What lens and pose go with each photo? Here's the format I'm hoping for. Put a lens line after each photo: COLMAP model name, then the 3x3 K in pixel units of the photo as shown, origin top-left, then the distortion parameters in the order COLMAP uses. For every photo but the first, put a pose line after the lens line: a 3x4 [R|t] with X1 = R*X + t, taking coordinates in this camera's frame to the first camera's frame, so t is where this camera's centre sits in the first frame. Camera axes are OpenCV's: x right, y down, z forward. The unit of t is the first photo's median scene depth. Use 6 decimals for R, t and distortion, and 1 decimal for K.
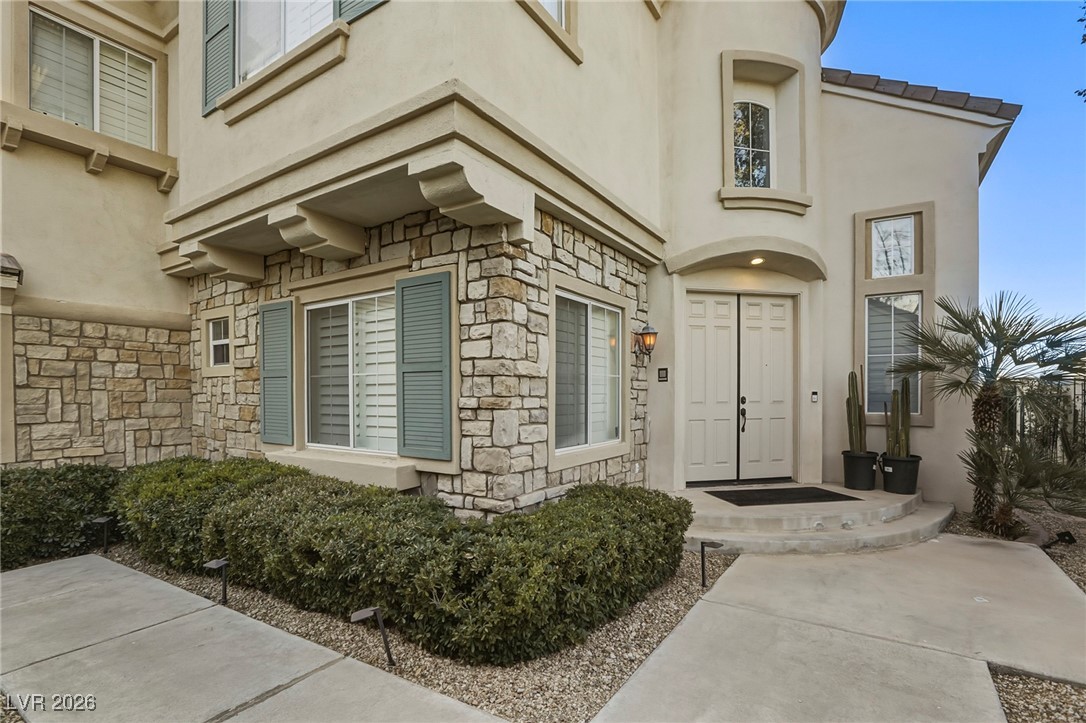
lens RADIAL K [[499.0, 0, 517.3], [0, 499.0, 387.1], [0, 0, 1]] dist [-0.035066, 0.006500]
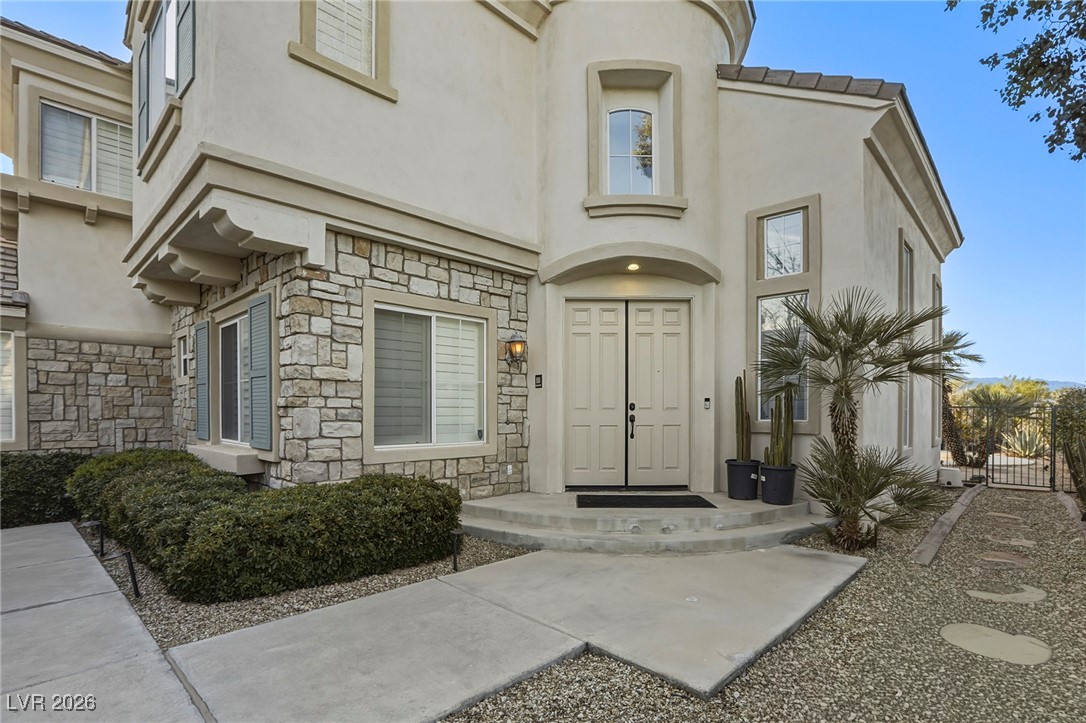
lens RADIAL K [[499.0, 0, 494.6], [0, 499.0, 398.4], [0, 0, 1]] dist [-0.035066, 0.006500]
pose [[0.981283, 0.001492, -0.192565, 0.439805], [-0.002478, 0.999985, -0.004876, 0.018609], [0.192555, 0.005262, 0.981272, -0.045515]]
